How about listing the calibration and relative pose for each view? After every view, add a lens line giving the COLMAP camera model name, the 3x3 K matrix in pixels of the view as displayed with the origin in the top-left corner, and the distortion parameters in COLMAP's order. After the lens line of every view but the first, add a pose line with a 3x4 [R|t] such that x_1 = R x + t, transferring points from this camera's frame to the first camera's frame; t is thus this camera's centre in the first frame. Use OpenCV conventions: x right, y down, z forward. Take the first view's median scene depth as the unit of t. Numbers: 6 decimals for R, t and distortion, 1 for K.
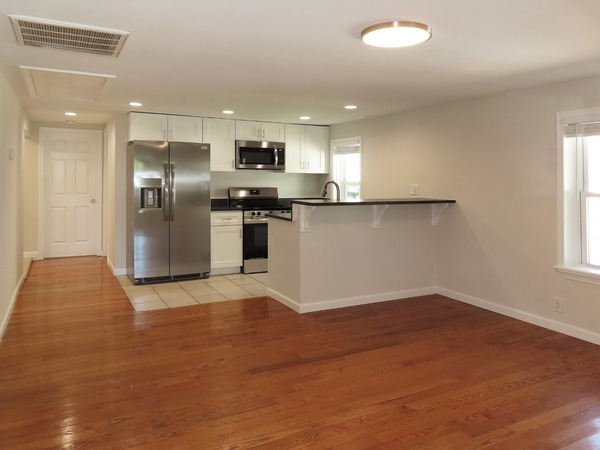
lens RADIAL K [[427.7, 0, 300.0], [0, 427.7, 225.0], [0, 0, 1]] dist [0.003577, 0.001161]
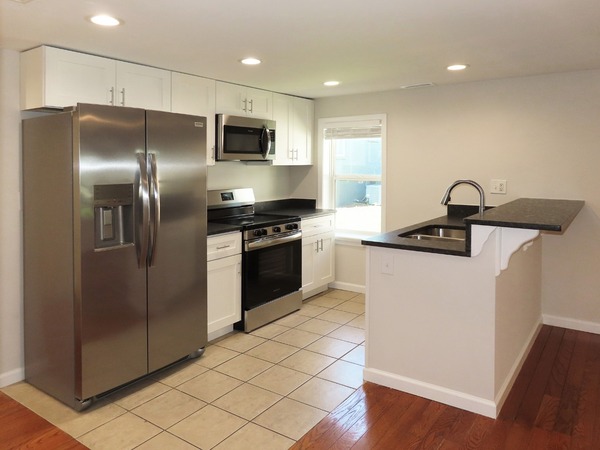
lens RADIAL K [[450.3, 0, 301.9], [0, 450.3, 196.2], [0, 0, 1]] dist [0.000440, 0.000005]
pose [[0.903076, -0.047113, 0.426889, -0.315693], [0.064852, 0.997527, -0.027102, -0.056431], [-0.424557, 0.052160, 0.903898, 0.374587]]
